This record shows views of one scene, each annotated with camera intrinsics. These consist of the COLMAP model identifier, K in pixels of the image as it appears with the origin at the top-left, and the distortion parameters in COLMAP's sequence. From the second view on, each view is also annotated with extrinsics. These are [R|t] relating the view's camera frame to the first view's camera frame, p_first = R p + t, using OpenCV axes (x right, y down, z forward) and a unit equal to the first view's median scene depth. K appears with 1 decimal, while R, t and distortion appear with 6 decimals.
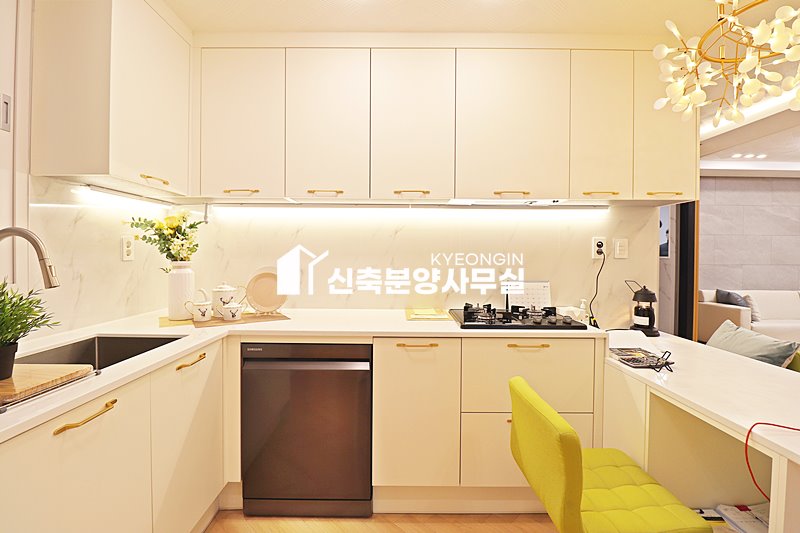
lens RADIAL K [[384.6, 0, 381.1], [0, 384.6, 260.8], [0, 0, 1]] dist [-0.002480, -0.015085]
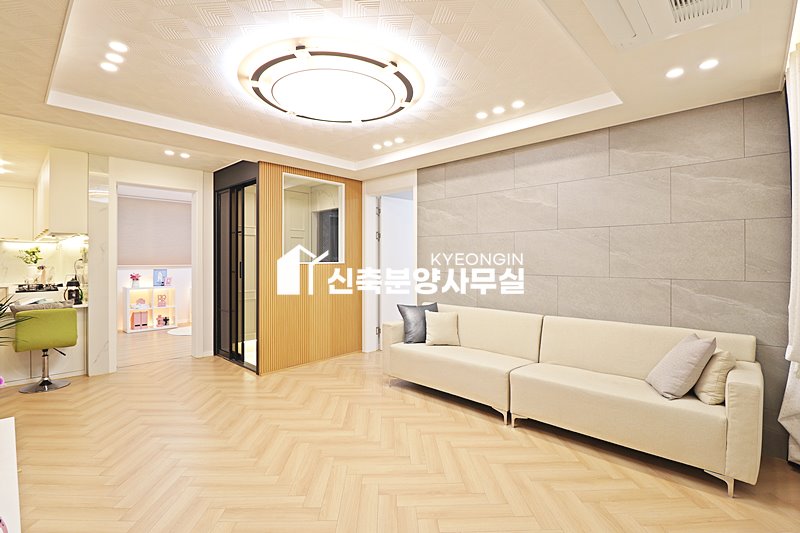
lens RADIAL K [[374.3, 0, 399.0], [0, 374.3, 258.1], [0, 0, 1]] dist [-0.002194, -0.015315]
pose [[0.735289, -0.007531, -0.677712, 1.349694], [-0.006229, 0.999821, -0.017869, -0.004631], [0.677725, 0.017360, 0.735110, 0.349489]]
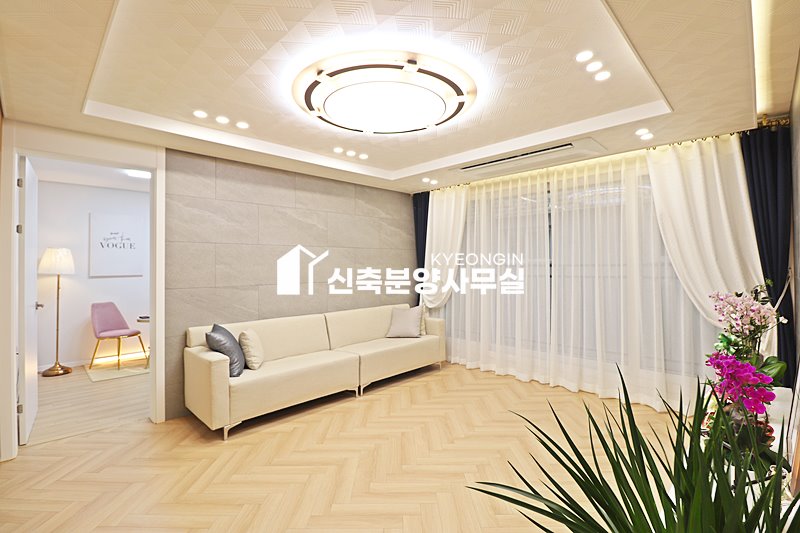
lens RADIAL K [[369.8, 0, 399.2], [0, 369.8, 260.8], [0, 0, 1]] dist [0.000687, -0.012947]
pose [[0.696540, -0.002866, 0.717513, 0.633626], [0.020507, 0.999663, -0.015915, -0.019110], [-0.717225, 0.025799, 0.696364, 0.306641]]
